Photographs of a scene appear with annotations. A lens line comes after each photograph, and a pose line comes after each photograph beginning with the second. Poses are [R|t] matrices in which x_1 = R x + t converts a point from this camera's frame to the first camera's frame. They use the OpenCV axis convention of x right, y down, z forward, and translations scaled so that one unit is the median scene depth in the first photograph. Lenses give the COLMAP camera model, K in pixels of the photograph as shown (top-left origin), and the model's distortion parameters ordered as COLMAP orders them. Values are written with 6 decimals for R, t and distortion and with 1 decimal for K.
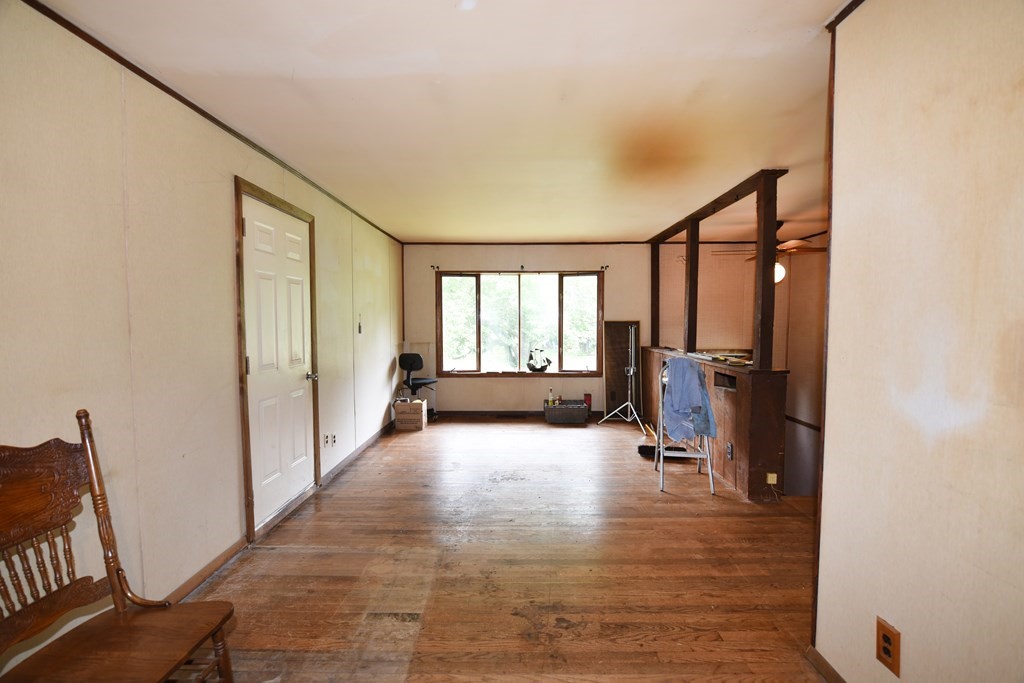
lens RADIAL K [[441.1, 0, 511.0], [0, 441.1, 343.2], [0, 0, 1]] dist [-0.001976, -0.000226]
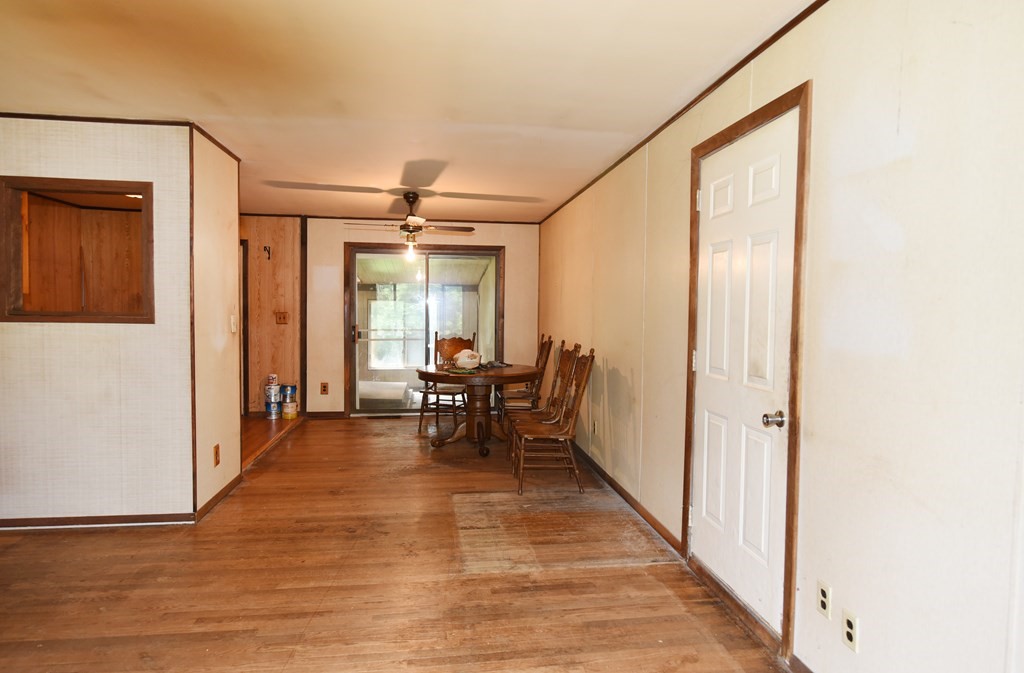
lens RADIAL K [[584.6, 0, 508.4], [0, 584.6, 332.8], [0, 0, 1]] dist [0.001005, 0.000503]
pose [[-0.988987, -0.001189, -0.147997, -0.074875], [-0.015418, 0.995355, 0.095030, -0.115777], [0.147196, 0.096265, -0.984412, 2.263172]]
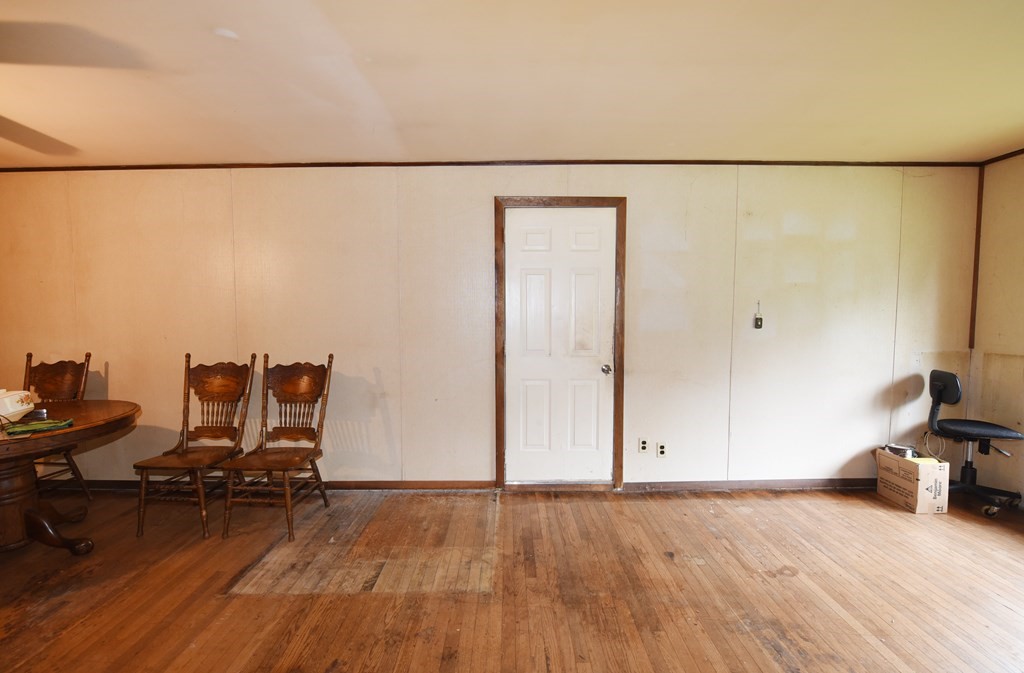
lens RADIAL K [[428.3, 0, 507.8], [0, 428.3, 339.4], [0, 0, 1]] dist [-0.016678, -0.000731]
pose [[0.009552, 0.060909, -0.998098, 0.652638], [-0.047202, 0.997058, 0.060393, -0.050676], [0.998840, 0.046535, 0.012398, 1.085912]]
